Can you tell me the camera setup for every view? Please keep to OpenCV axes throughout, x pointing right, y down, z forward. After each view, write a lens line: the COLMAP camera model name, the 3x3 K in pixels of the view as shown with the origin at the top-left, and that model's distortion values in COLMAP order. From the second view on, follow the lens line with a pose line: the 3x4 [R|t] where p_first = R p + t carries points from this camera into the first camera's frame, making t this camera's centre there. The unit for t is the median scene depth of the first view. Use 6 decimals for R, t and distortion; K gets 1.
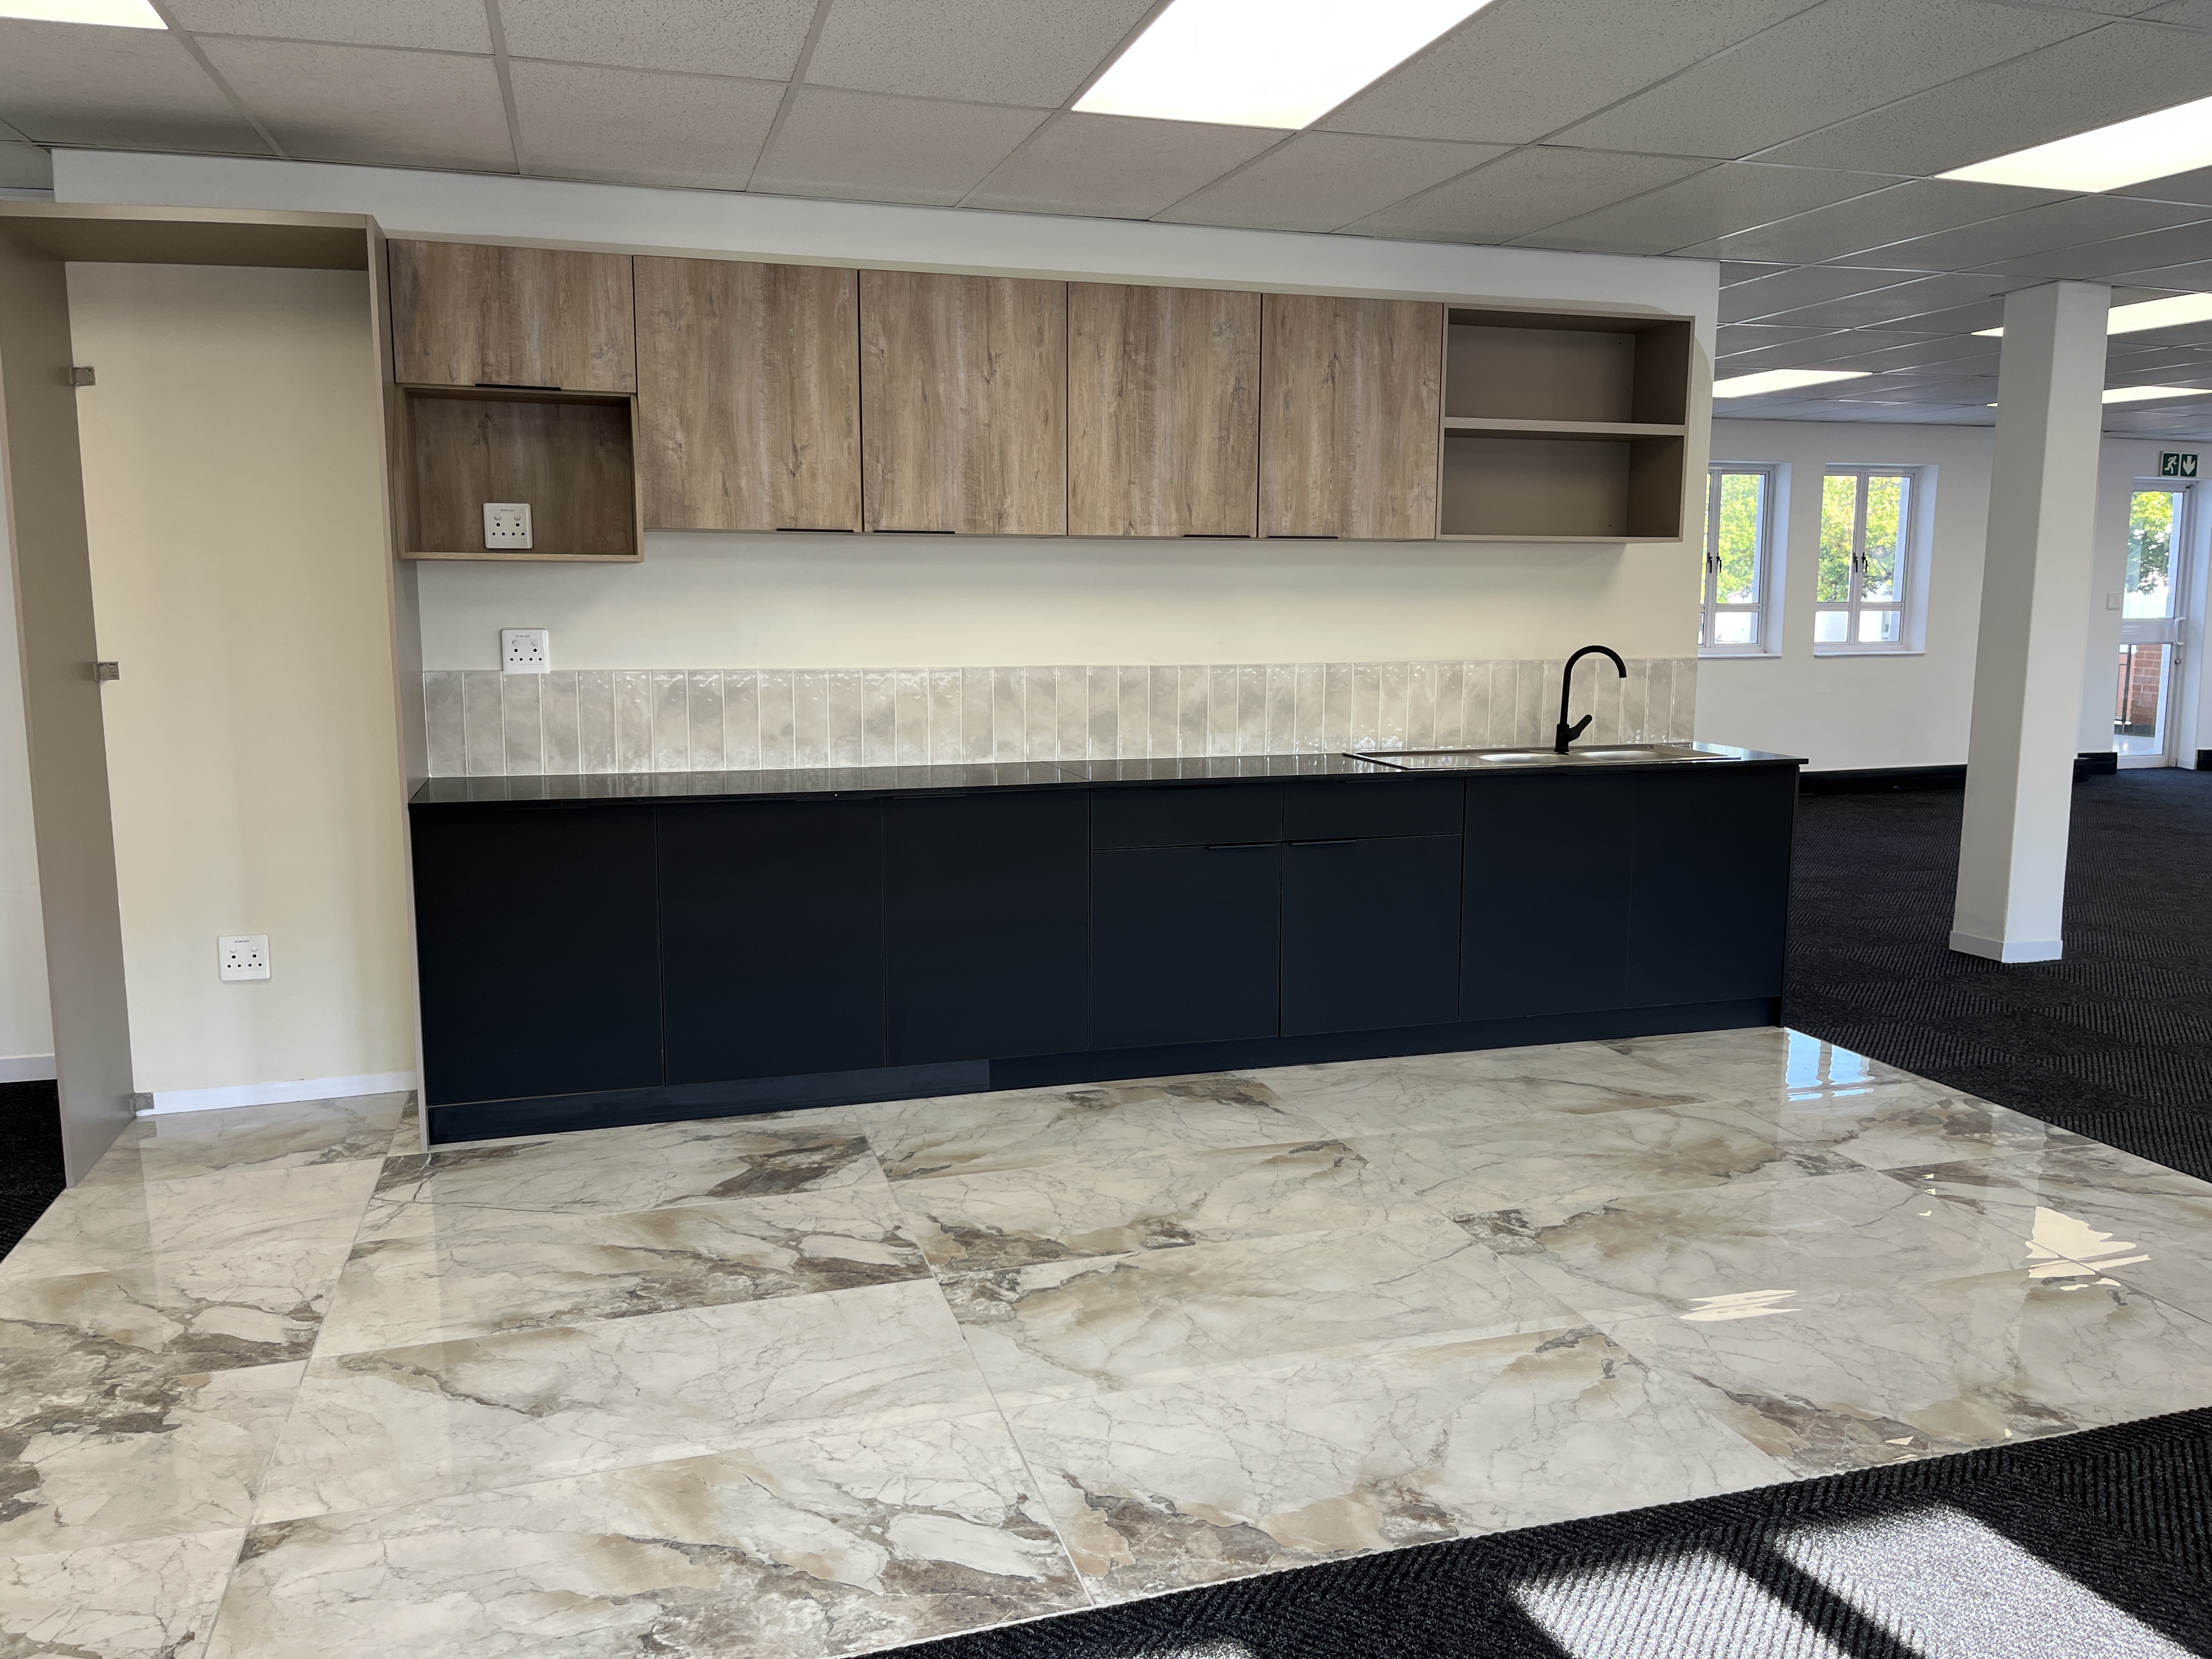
lens RADIAL K [[1669.5, 0, 1122.9], [0, 1669.5, 824.3], [0, 0, 1]] dist [0.060404, -0.087485]
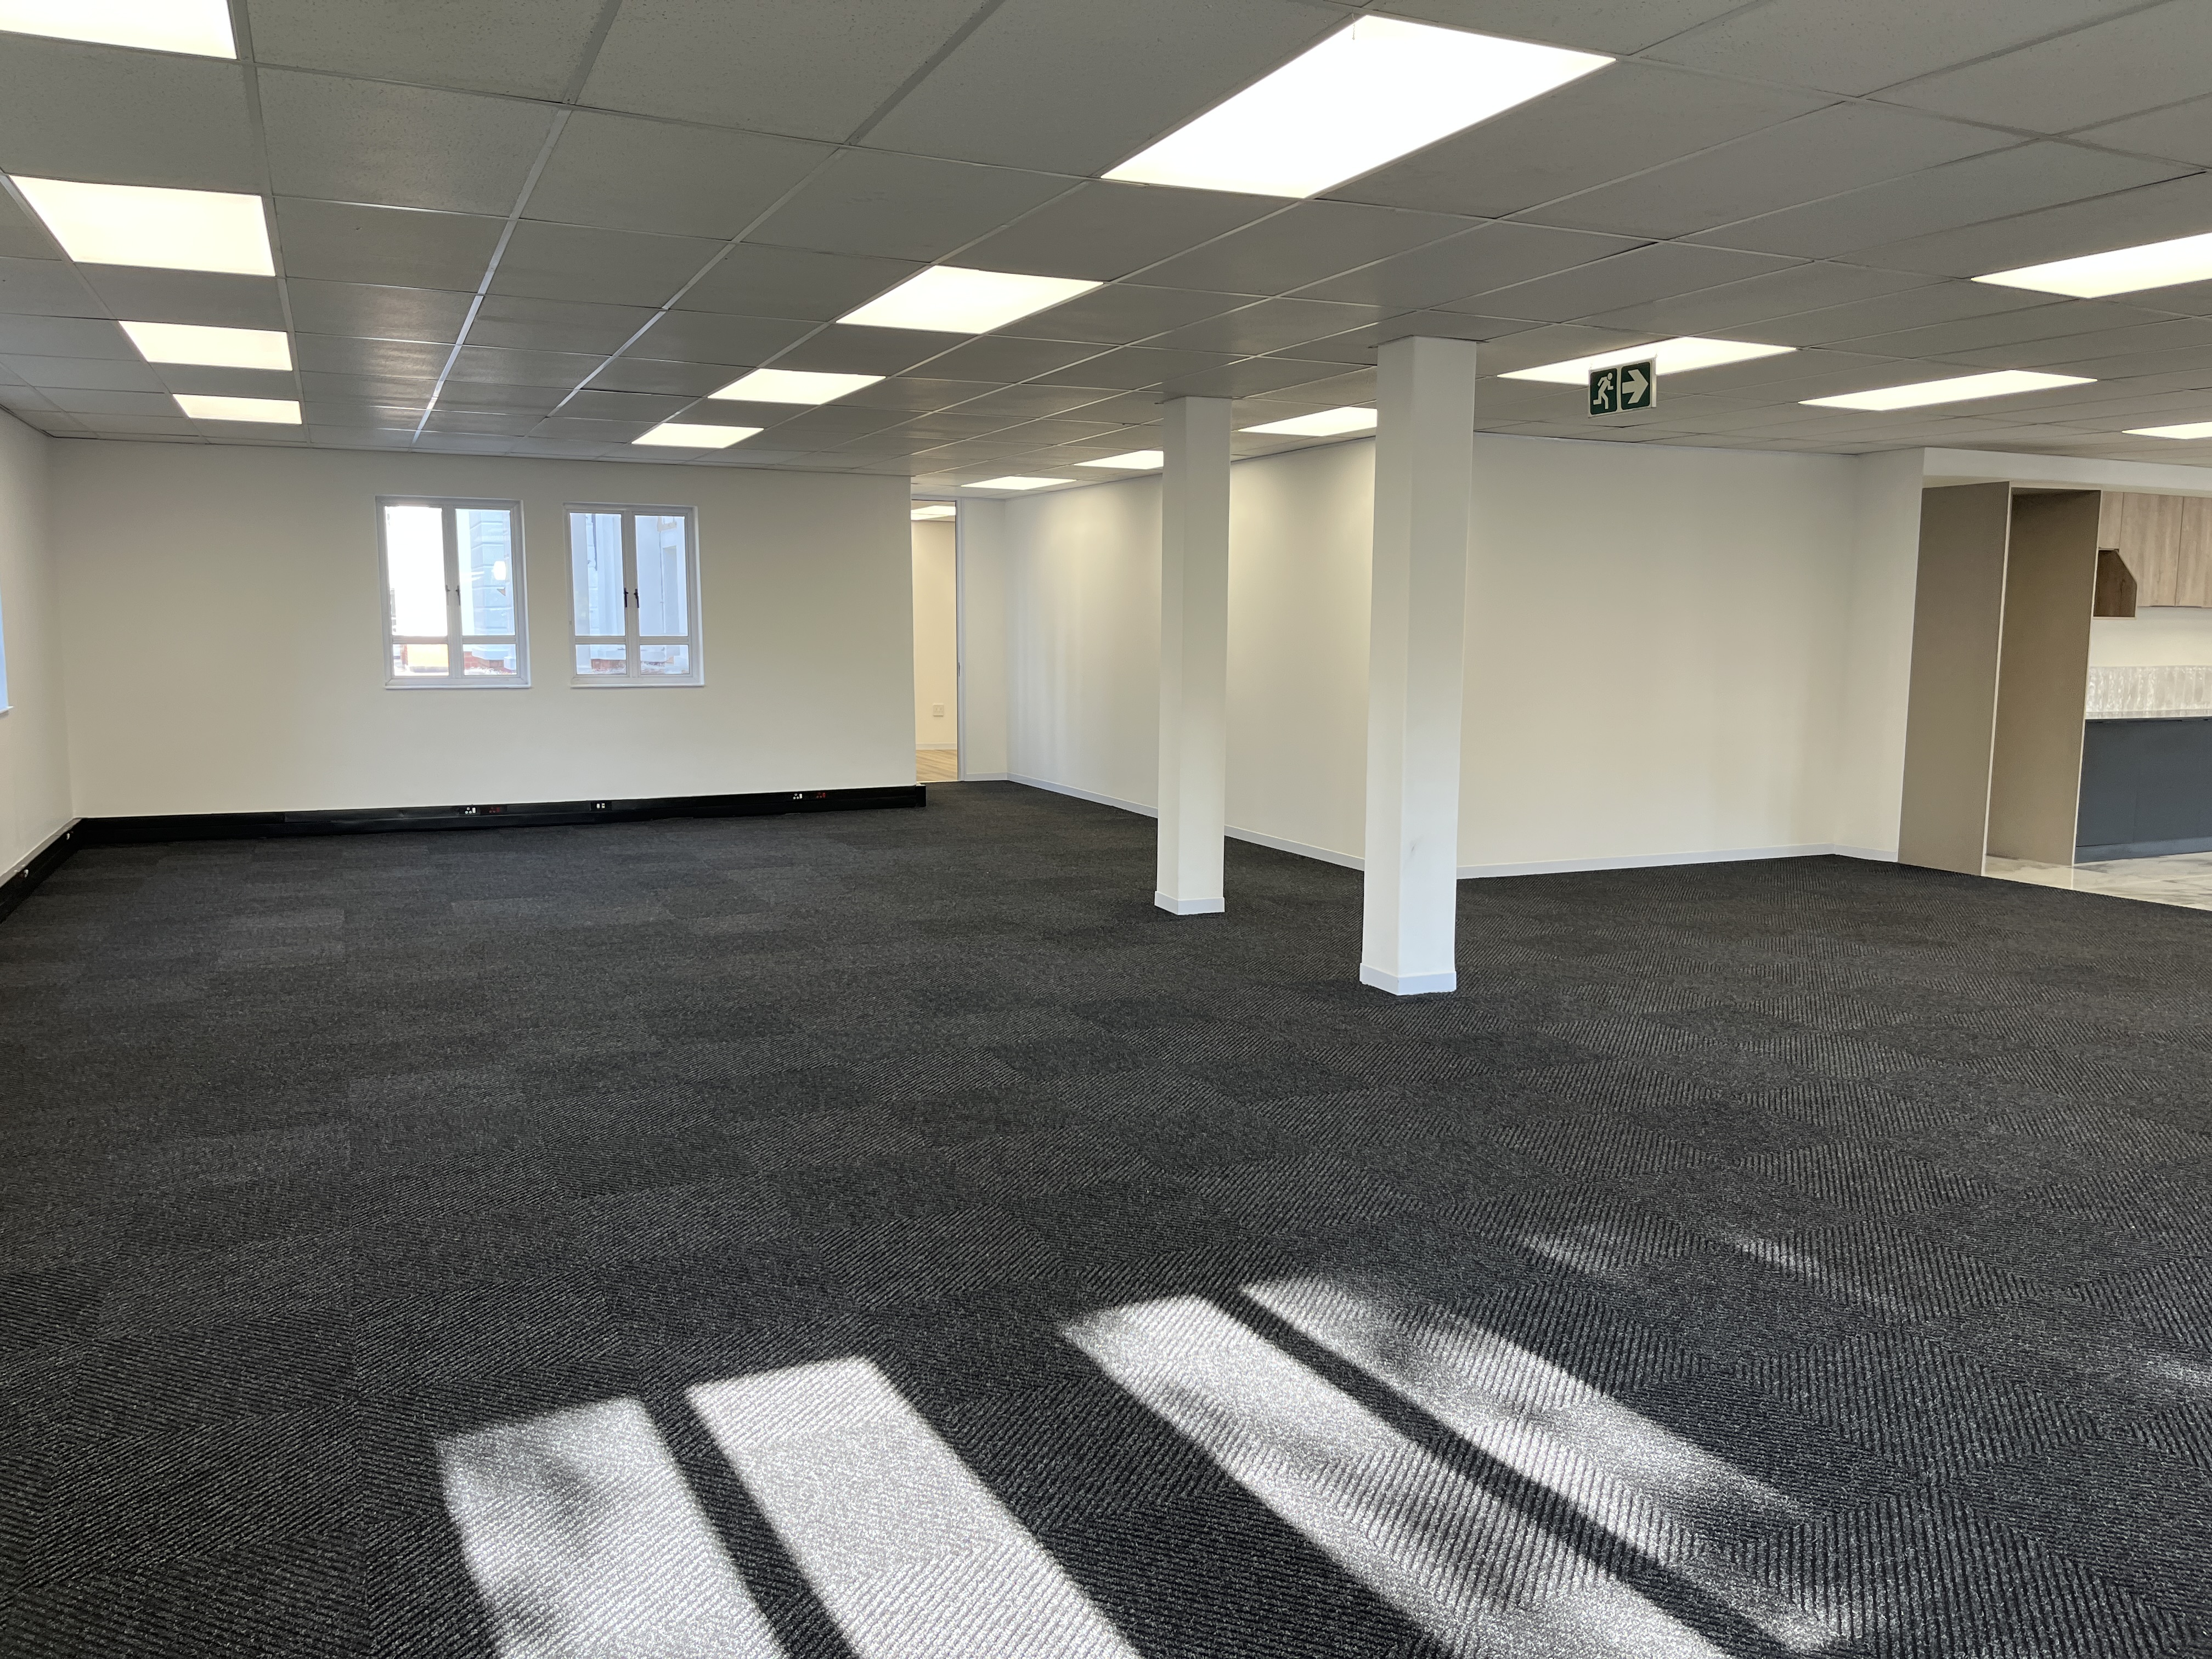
lens RADIAL K [[1669.5, 0, 1115.2], [0, 1669.5, 828.5], [0, 0, 1]] dist [0.060404, -0.087485]
pose [[0.990519, -0.006894, 0.137201, -1.902309], [0.007640, 0.999959, -0.004911, 0.129875], [-0.137161, 0.005912, 0.990531, -1.090083]]
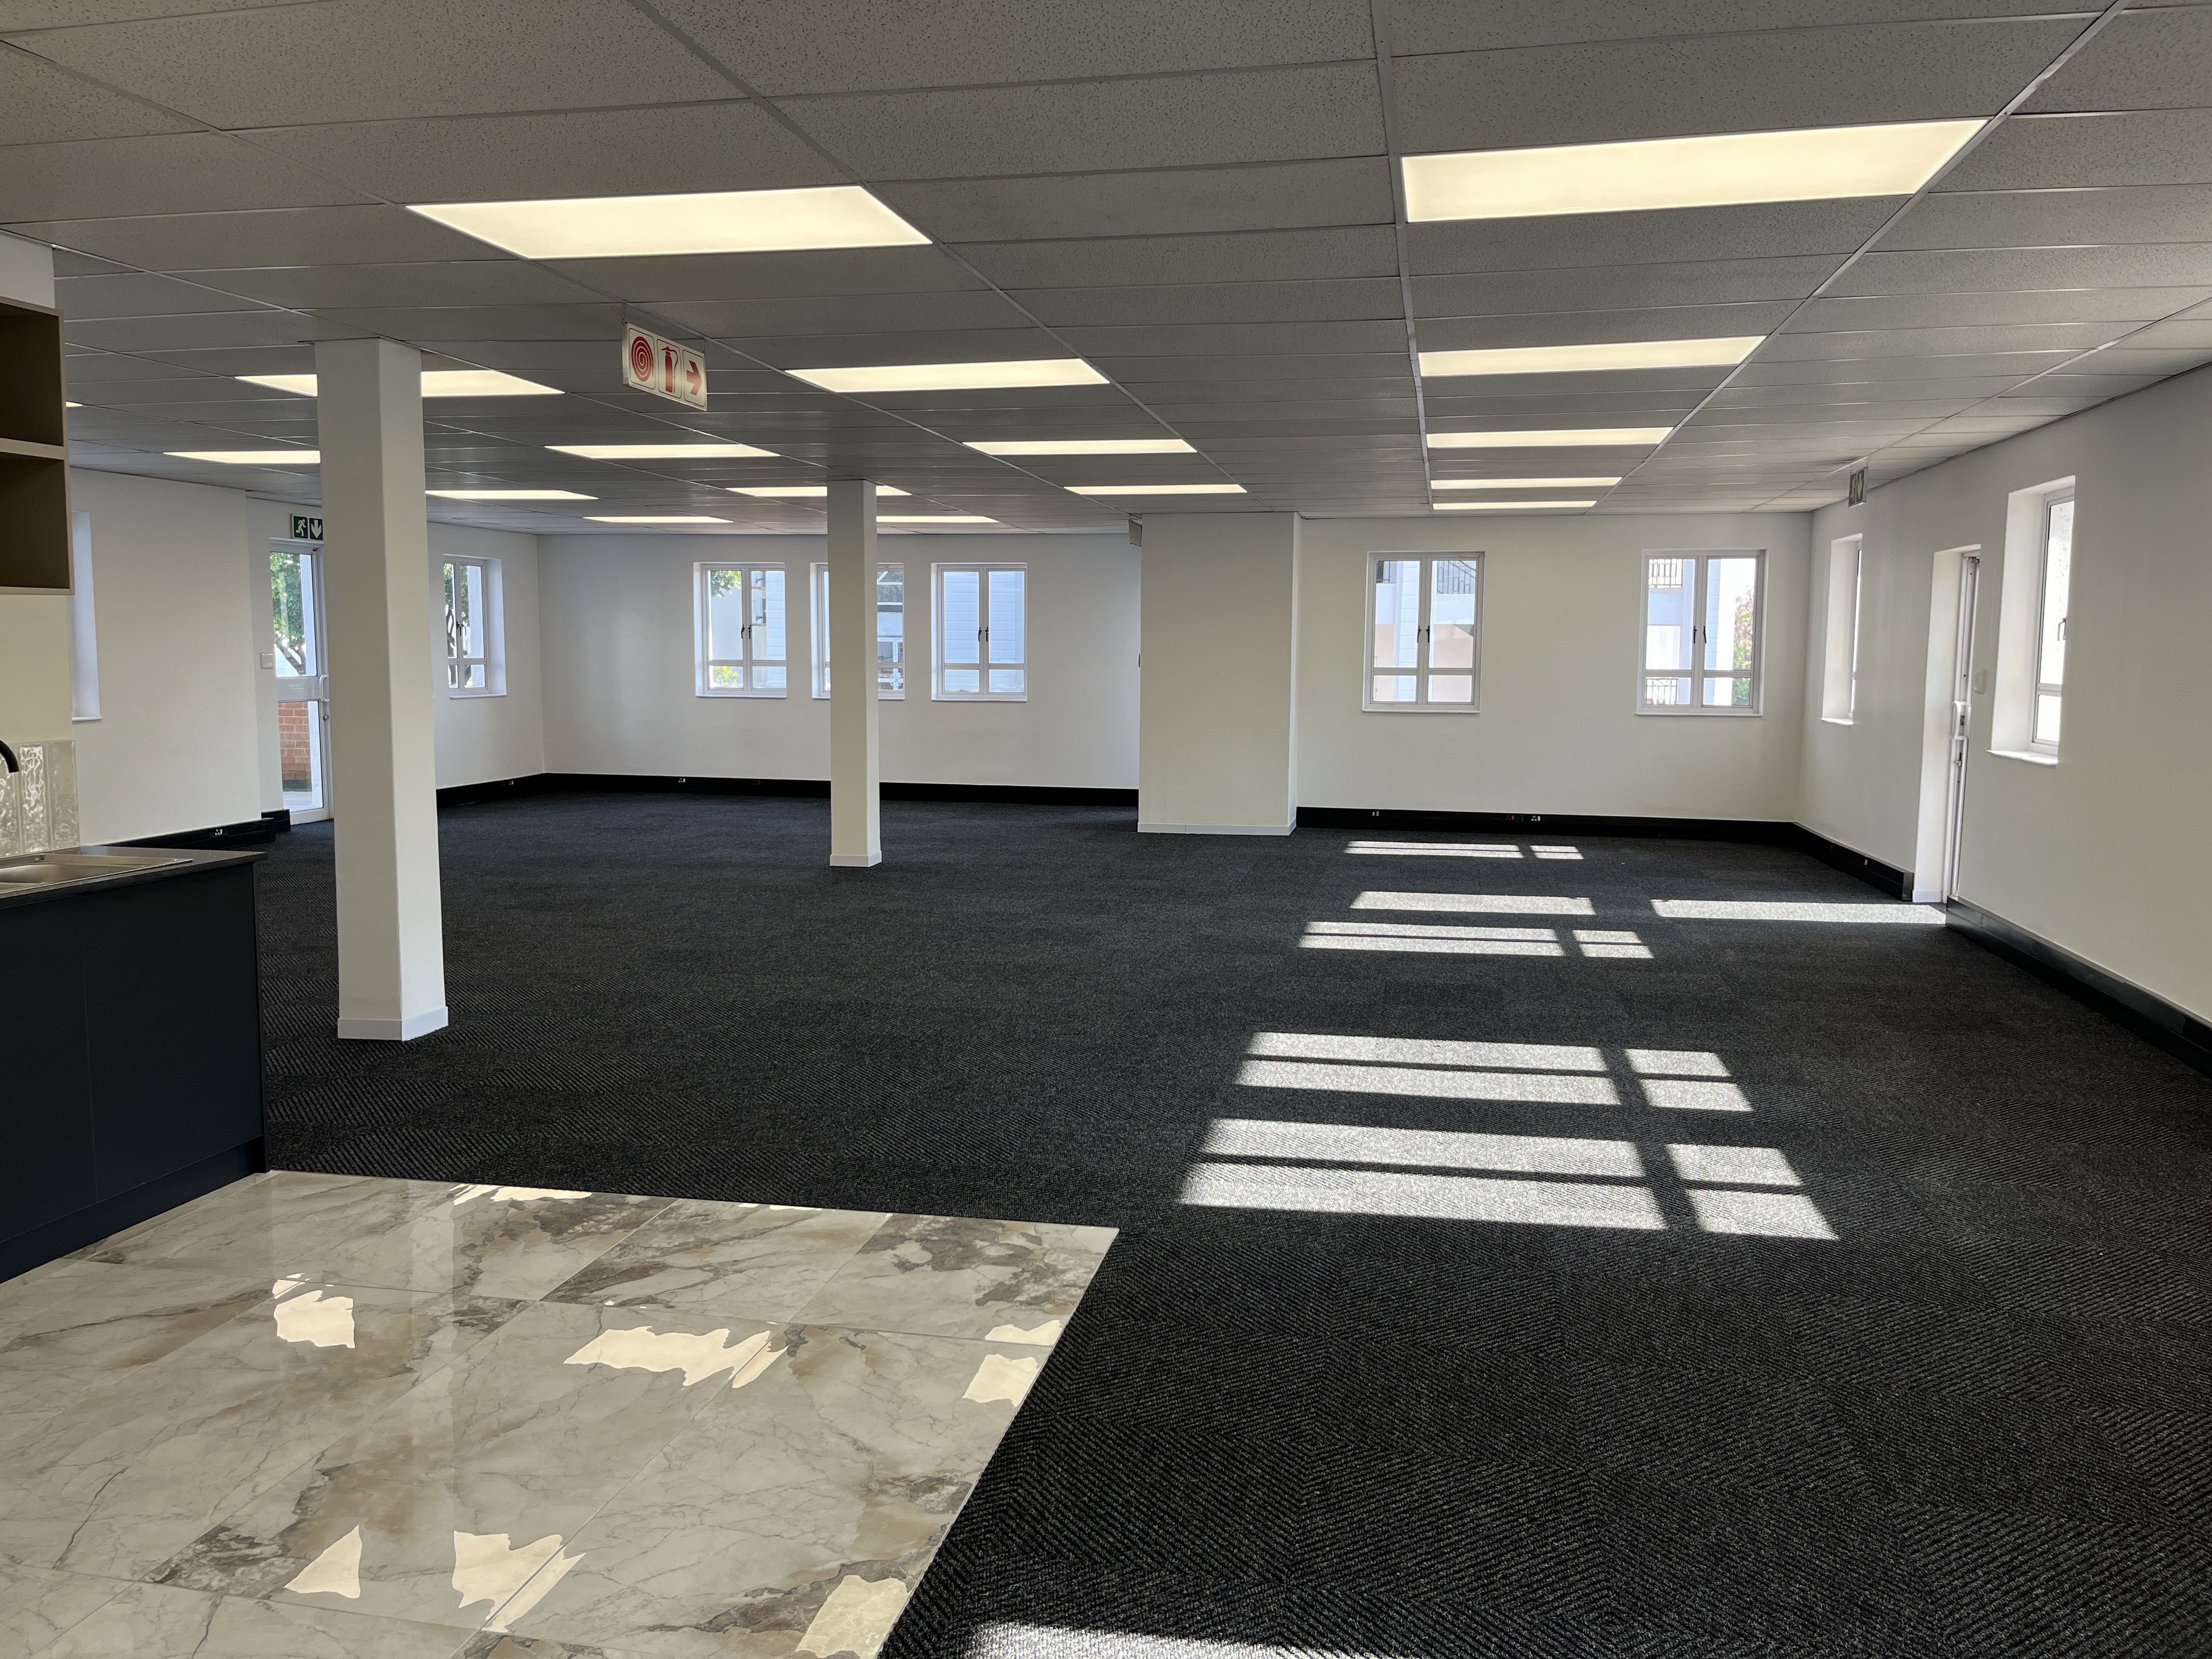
lens RADIAL K [[1669.5, 0, 1119.0], [0, 1669.5, 825.7], [0, 0, 1]] dist [0.060404, -0.087485]
pose [[0.486331, -0.093153, 0.868795, -0.126598], [0.120158, 0.991984, 0.039100, -0.035334], [-0.865473, 0.085377, 0.493626, 0.207308]]
